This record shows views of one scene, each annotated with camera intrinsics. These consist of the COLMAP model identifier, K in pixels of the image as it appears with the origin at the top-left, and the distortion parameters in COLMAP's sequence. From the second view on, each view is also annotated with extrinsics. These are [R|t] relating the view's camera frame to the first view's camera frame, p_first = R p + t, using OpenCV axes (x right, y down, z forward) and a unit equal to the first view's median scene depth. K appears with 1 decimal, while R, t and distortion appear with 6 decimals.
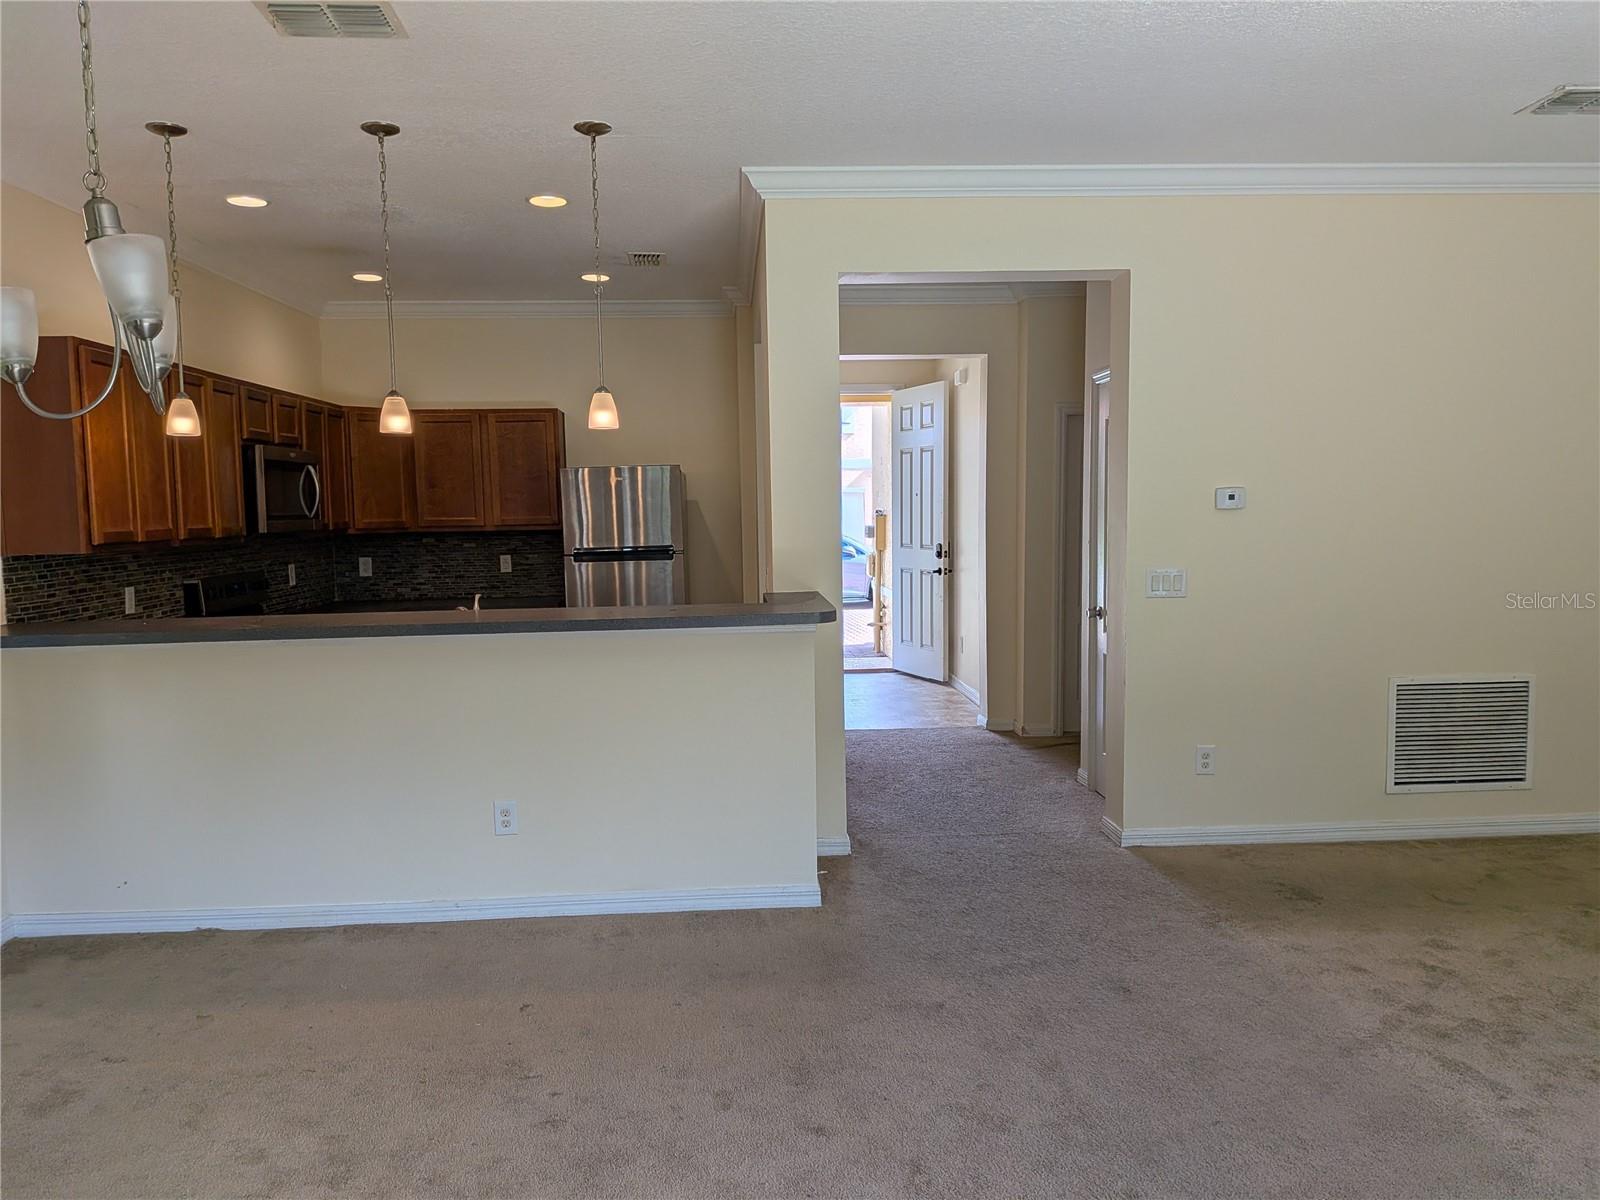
lens RADIAL K [[1140.2, 0, 800.0], [0, 1140.2, 600.0], [0, 0, 1]] dist [0.062089, -0.093474]
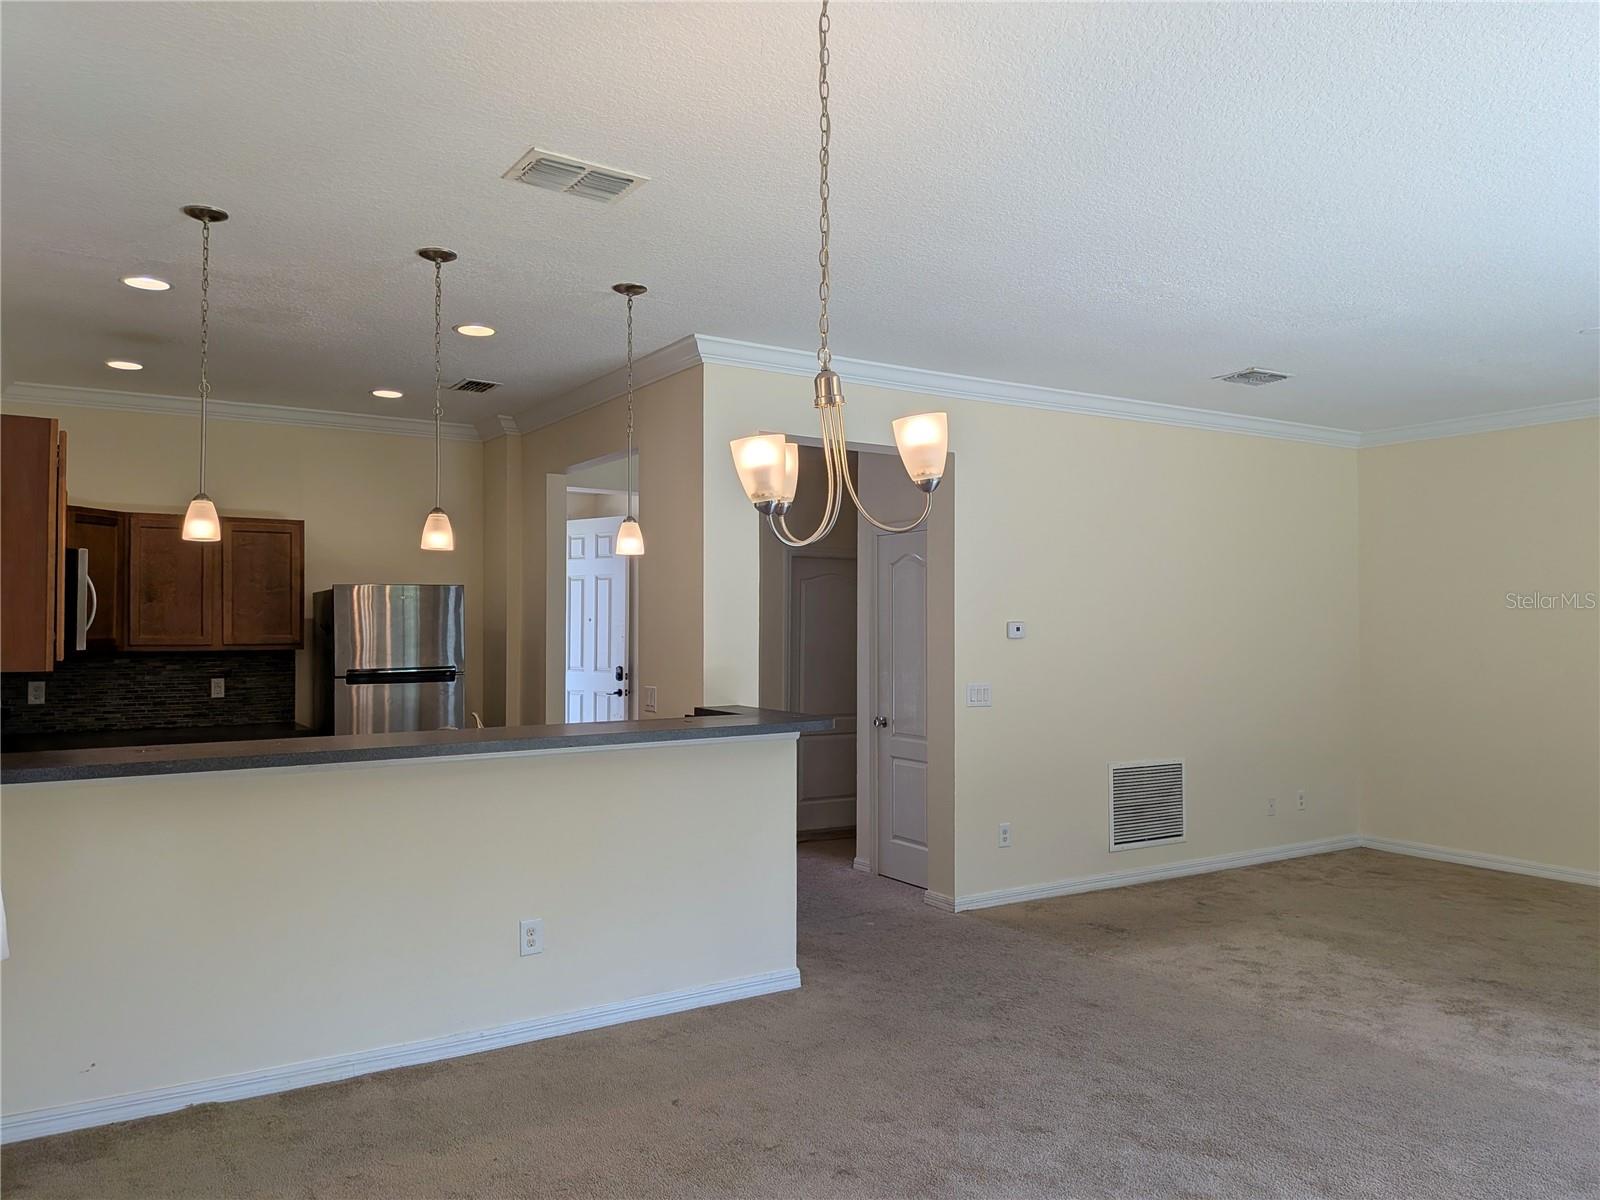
lens RADIAL K [[1138.9, 0, 800.0], [0, 1138.9, 600.0], [0, 0, 1]] dist [0.111495, -0.190910]
pose [[0.869122, 0.030968, 0.493628, -0.474877], [0.024180, 0.994184, -0.104944, 0.008410], [-0.494007, 0.103145, 0.863318, -0.008417]]
